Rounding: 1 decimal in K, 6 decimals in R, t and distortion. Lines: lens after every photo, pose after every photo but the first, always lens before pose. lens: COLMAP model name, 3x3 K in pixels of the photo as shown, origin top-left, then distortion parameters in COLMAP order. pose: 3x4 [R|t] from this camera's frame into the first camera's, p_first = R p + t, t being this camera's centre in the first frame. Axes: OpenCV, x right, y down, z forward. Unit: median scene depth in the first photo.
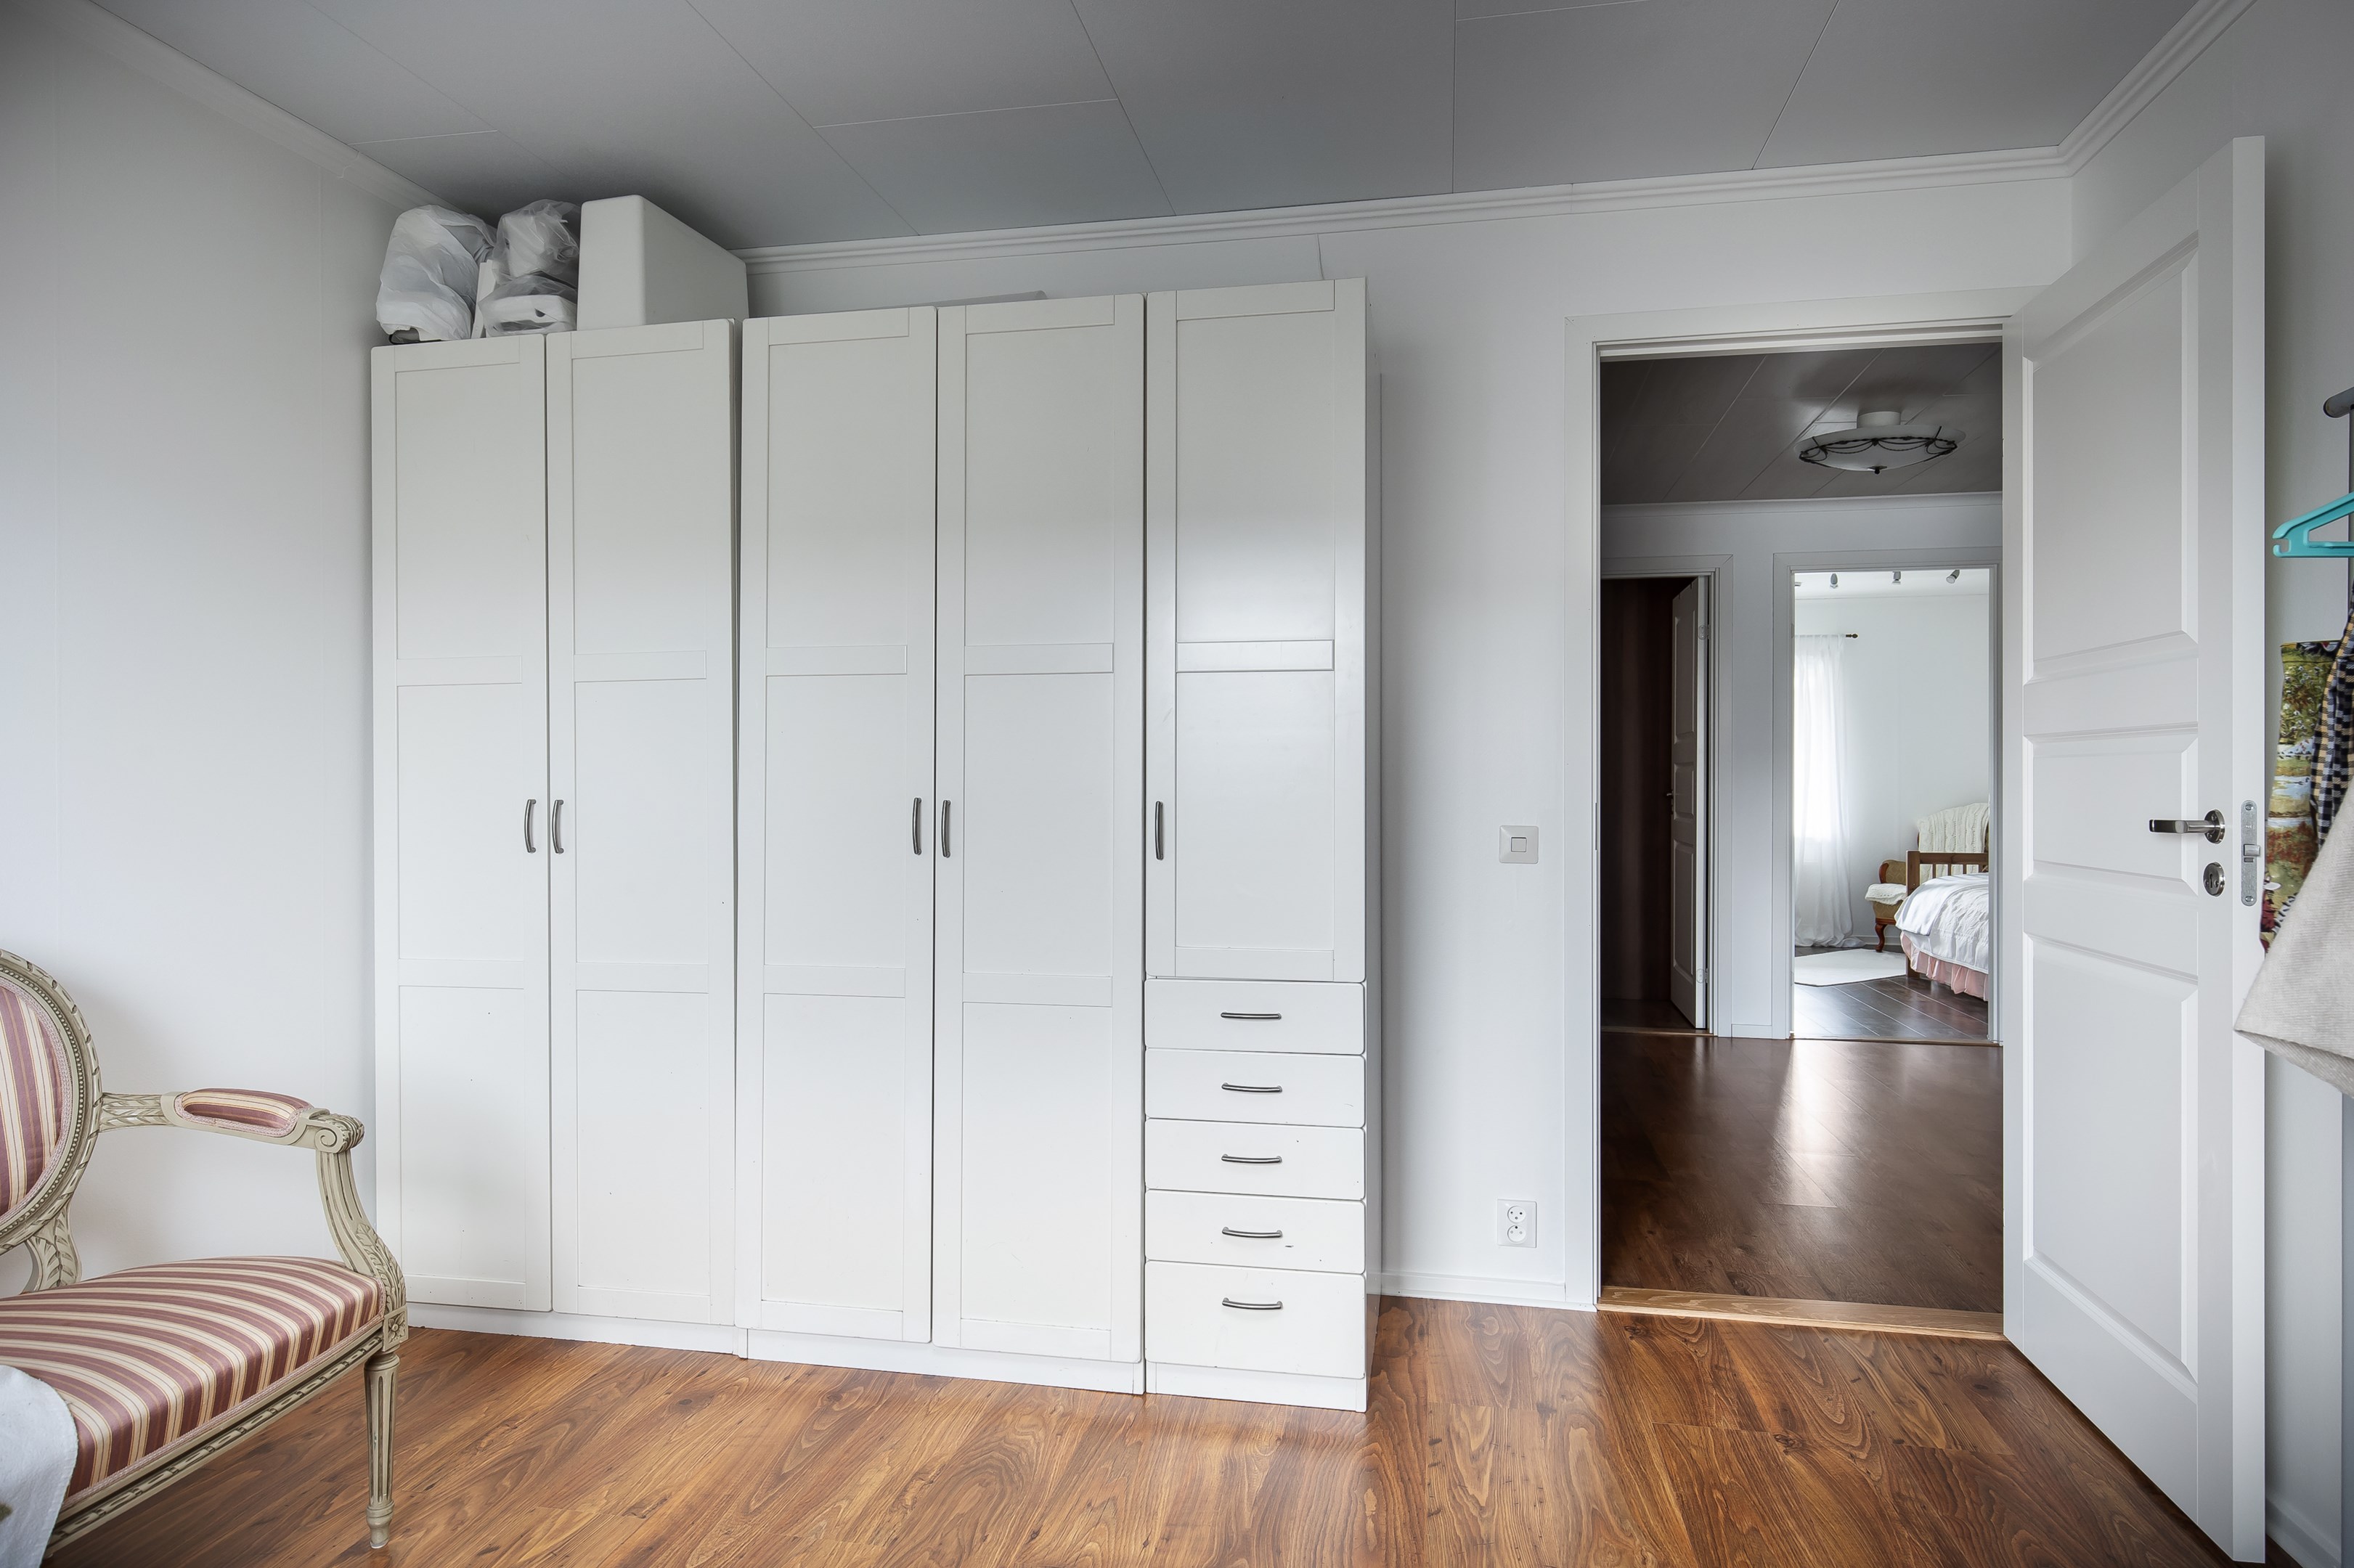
lens RADIAL K [[1385.4, 0, 1177.0], [0, 1385.4, 784.0], [0, 0, 1]] dist [0.003028, -0.001035]
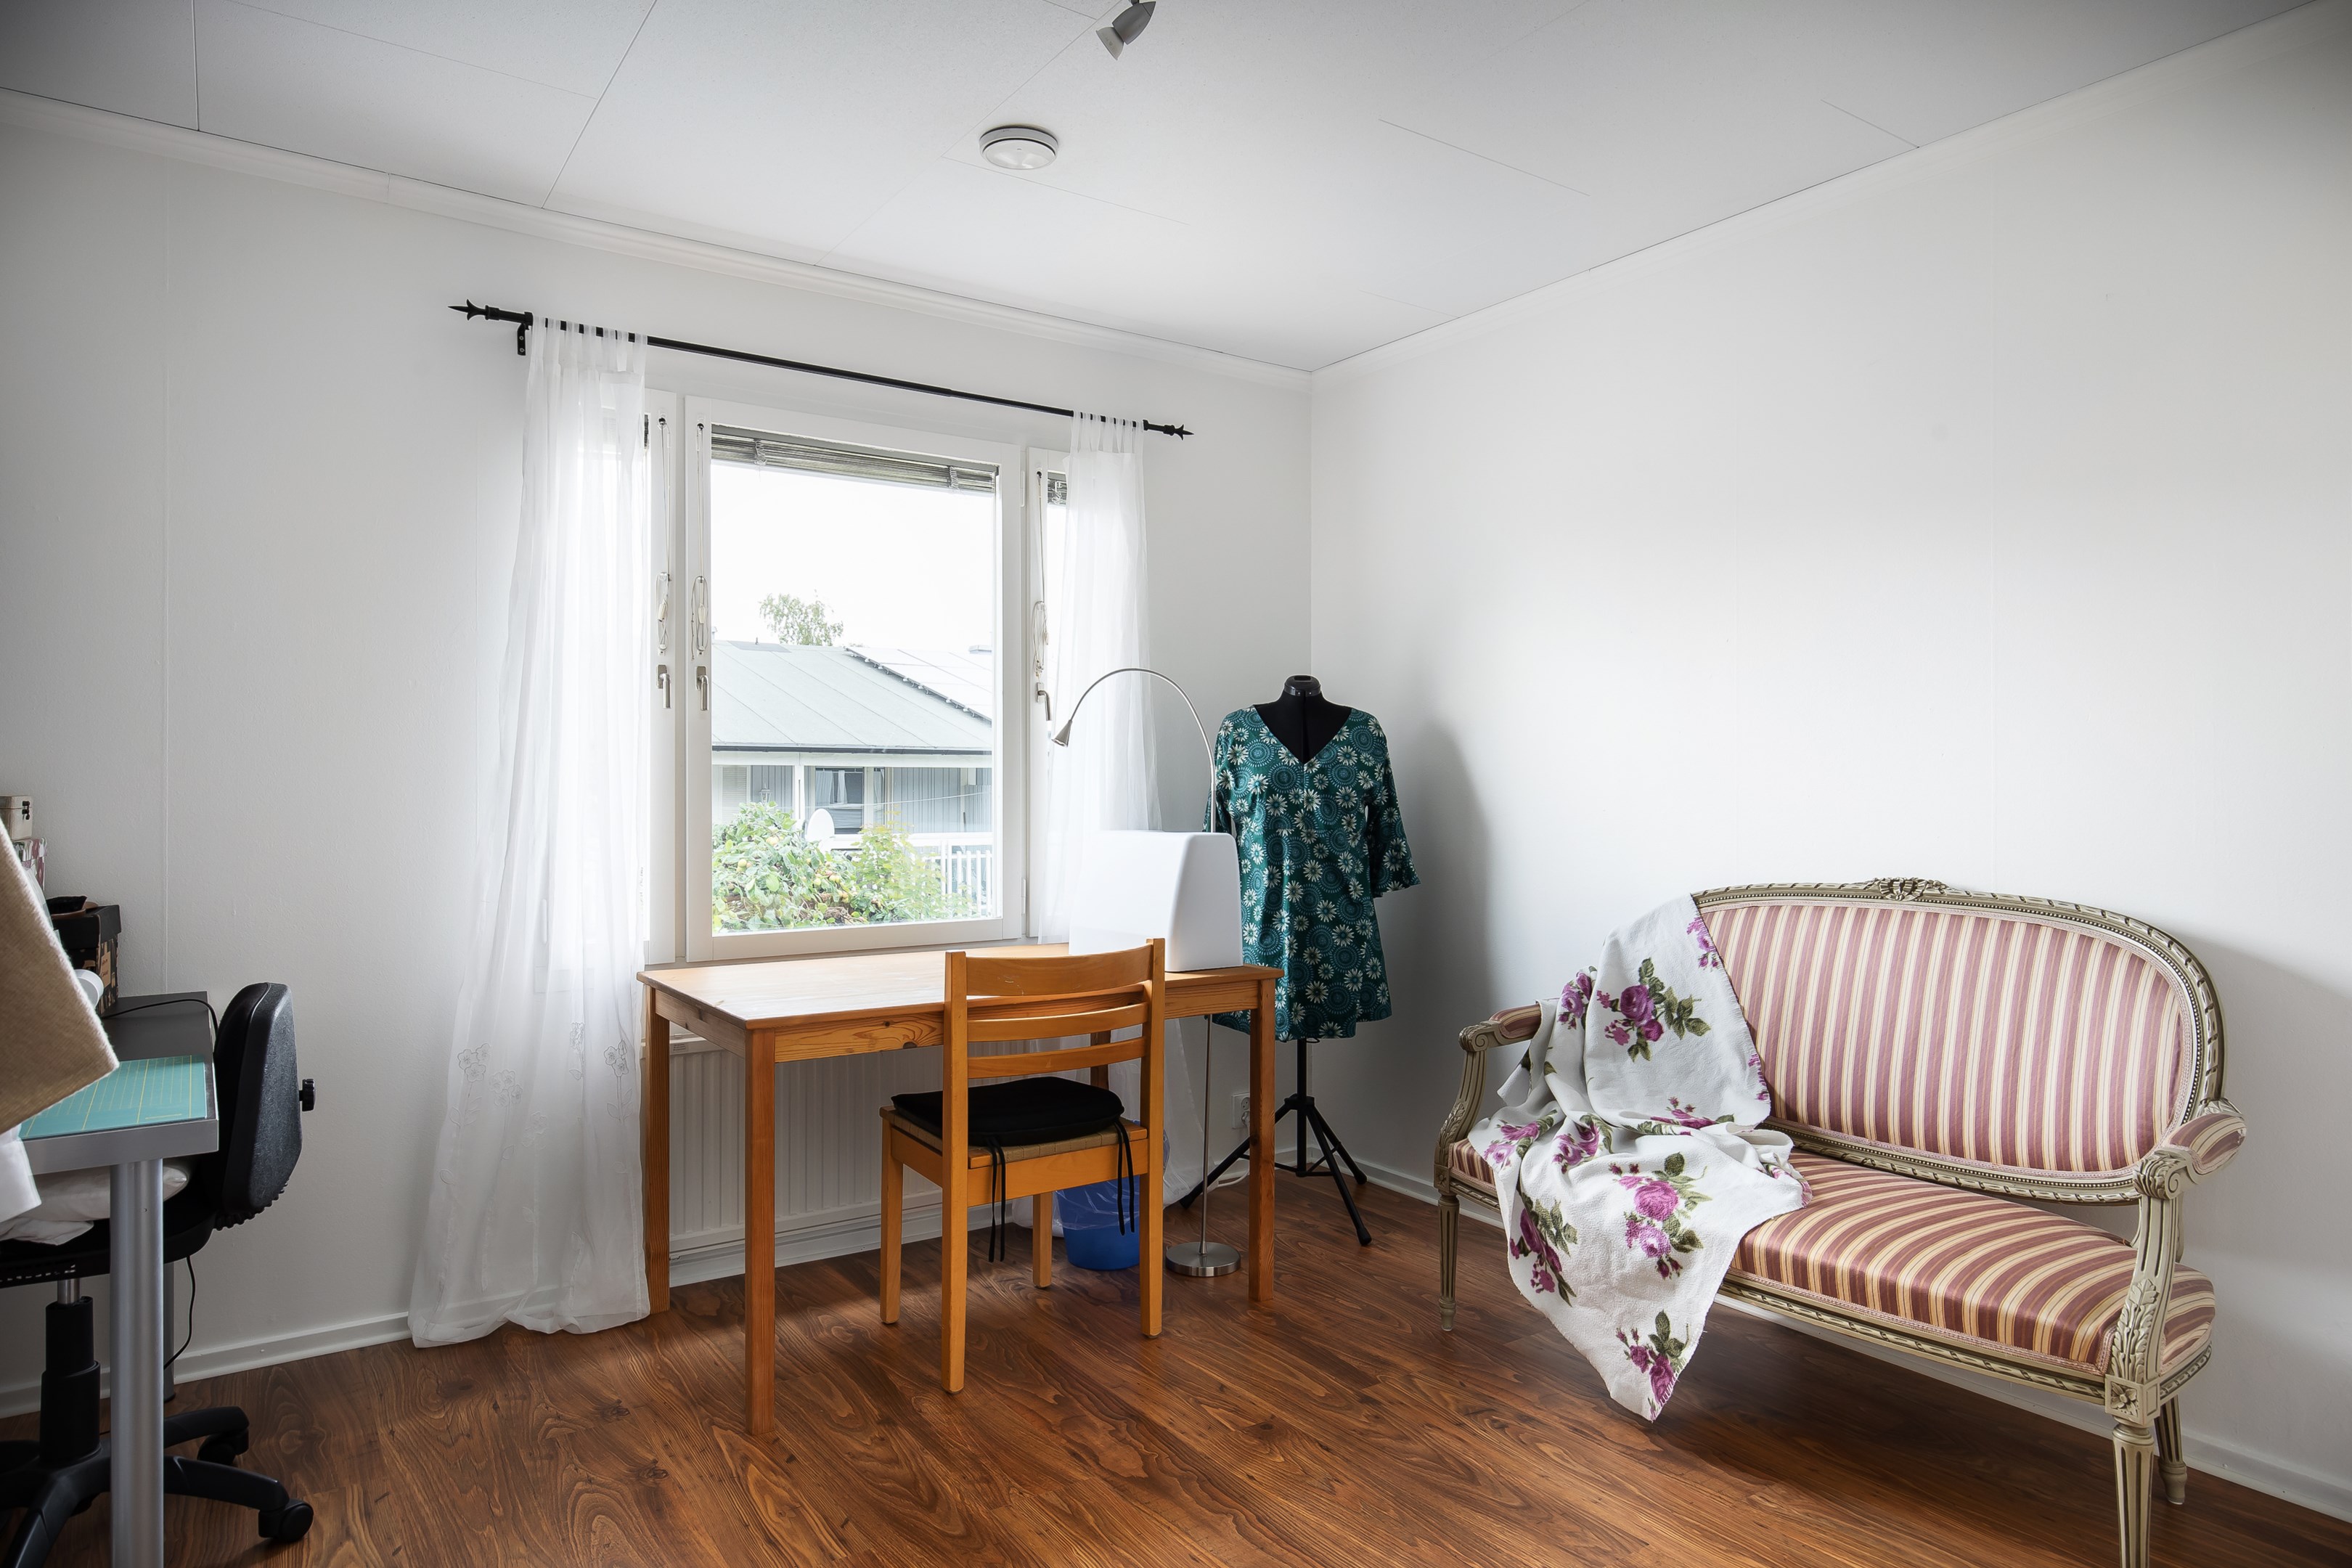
lens RADIAL K [[1384.3, 0, 1176.0], [0, 1384.3, 784.0], [0, 0, 1]] dist [0.003028, -0.001035]
pose [[-0.696863, -0.006810, -0.717172, 0.713293], [0.005017, 0.999884, -0.014370, -0.004591], [0.717187, -0.013612, -0.696748, 1.567733]]
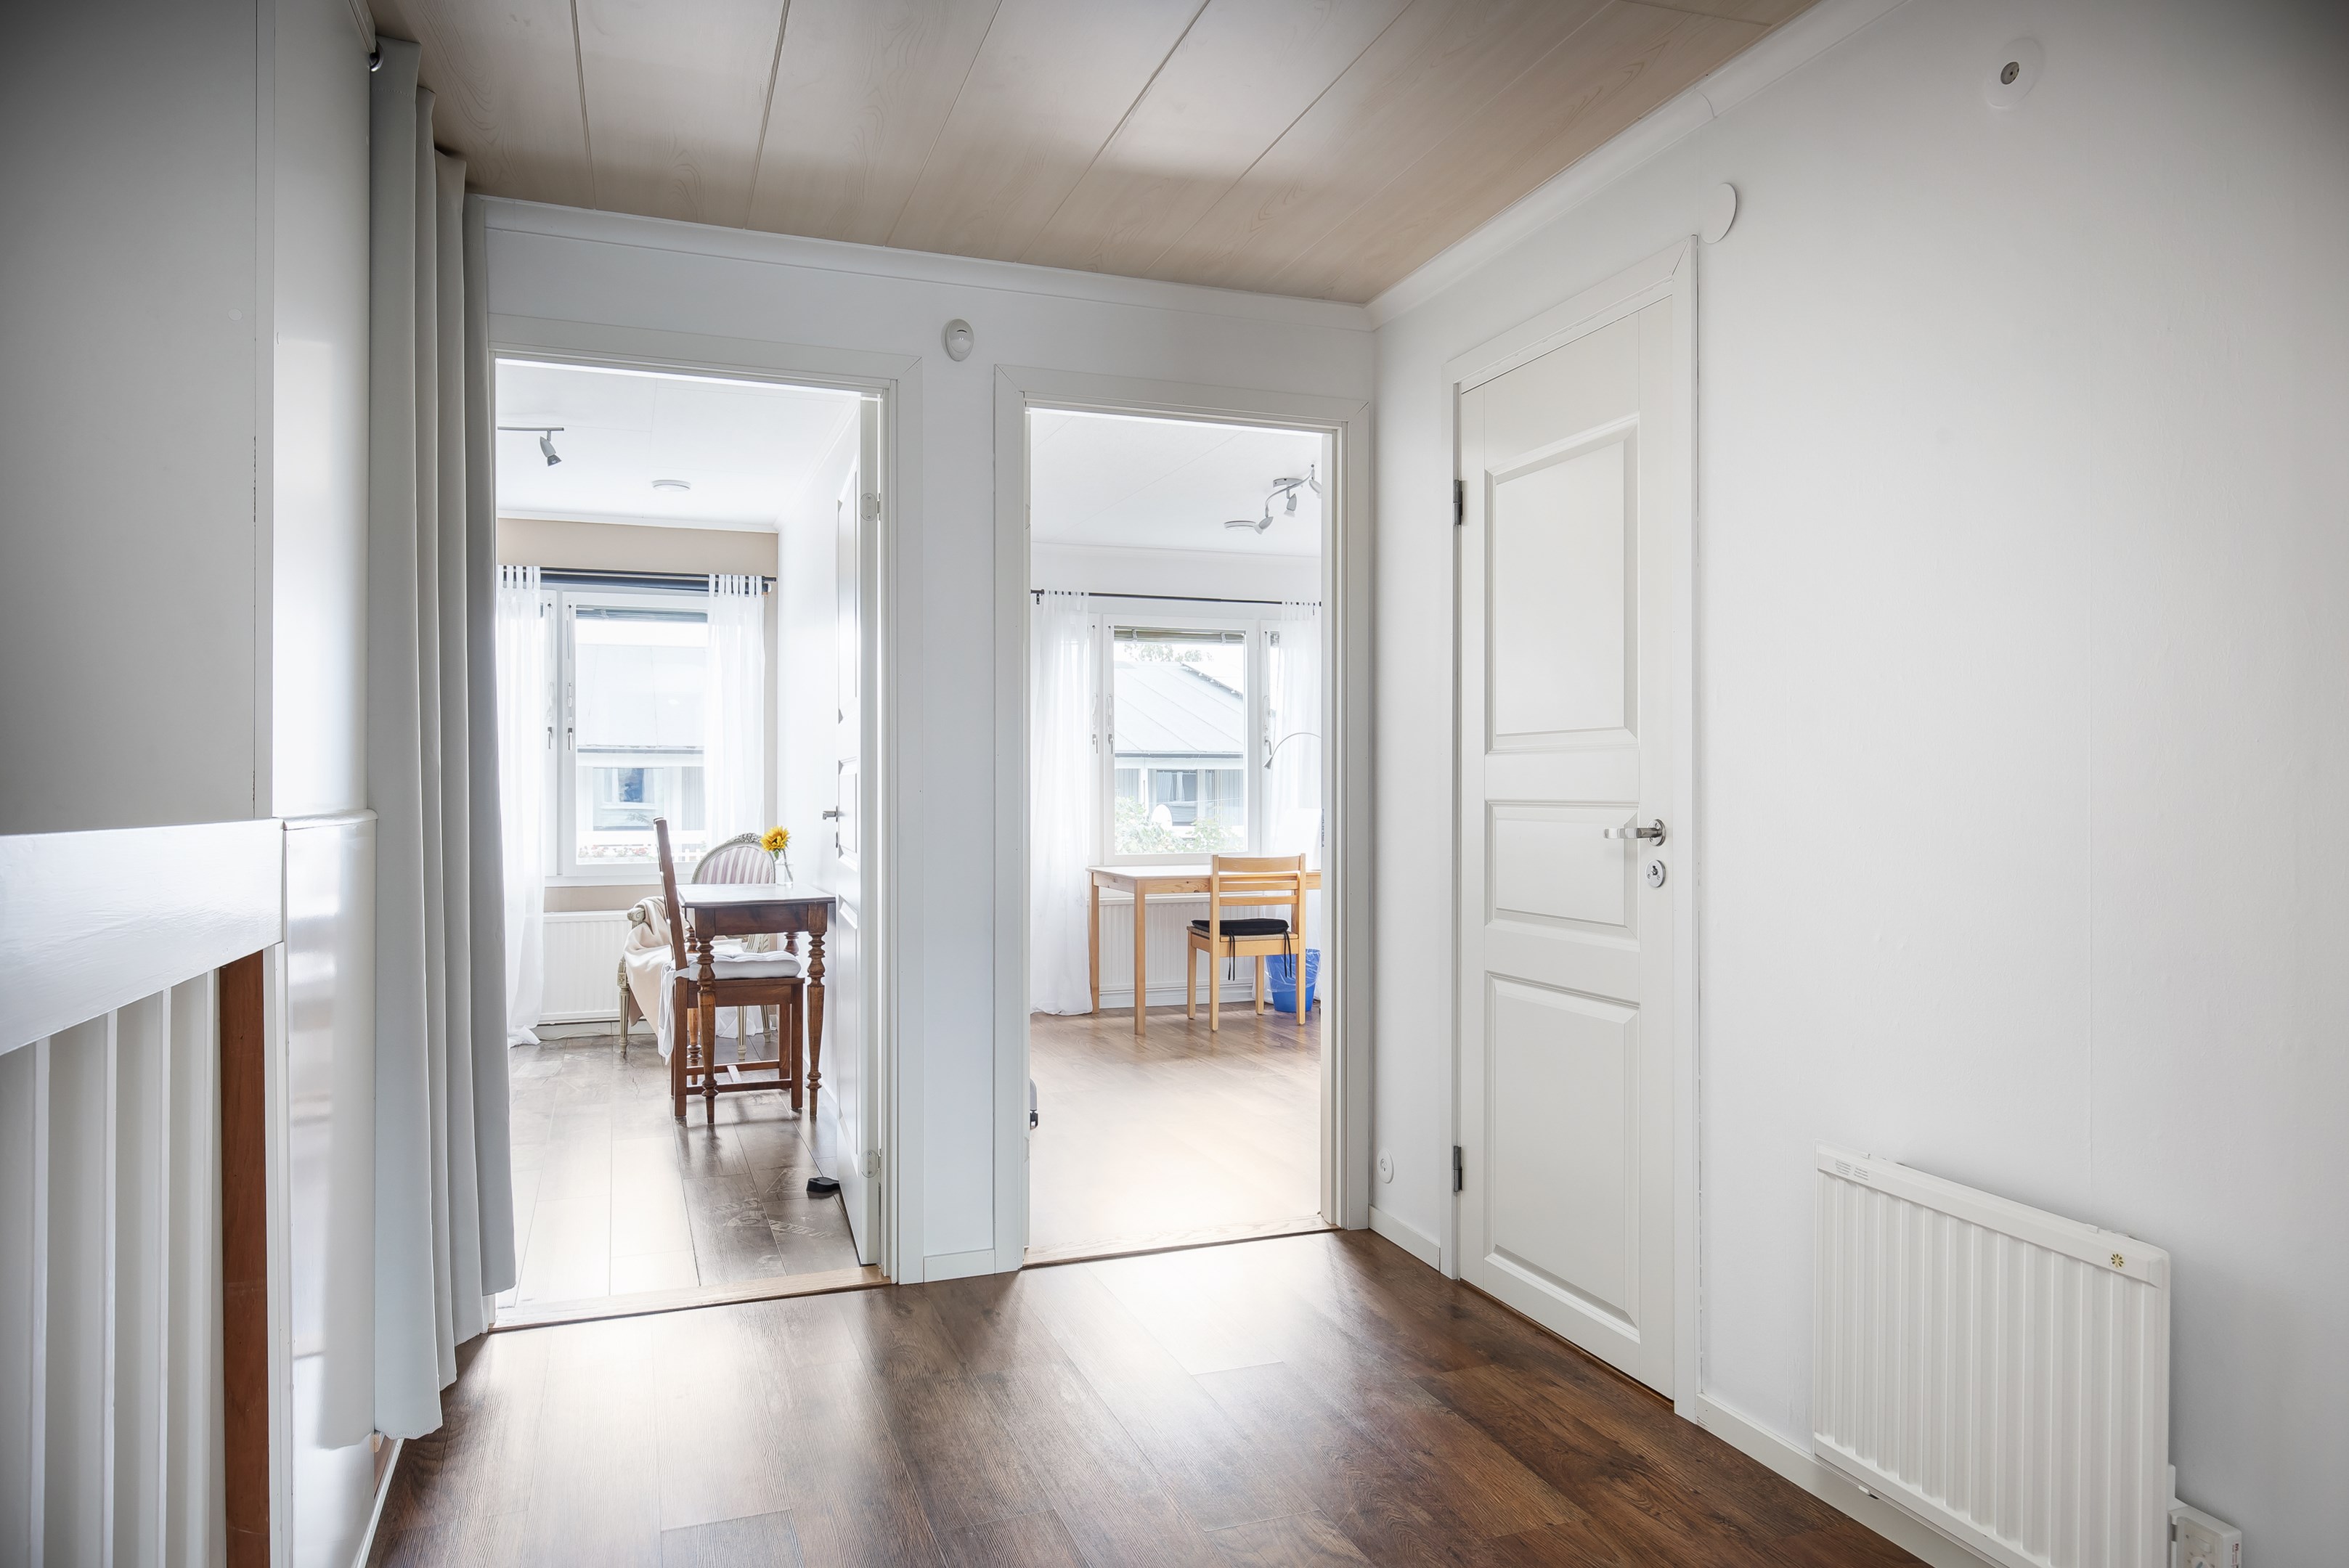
lens RADIAL K [[1448.1, 0, 1174.5], [0, 1448.1, 784.0], [0, 0, 1]] dist [0.001867, 0.000172]
pose [[-0.848437, -0.004386, -0.529279, 1.514011], [0.003900, 0.999887, -0.014538, 0.012730], [0.529283, -0.014399, -0.848323, 2.876073]]
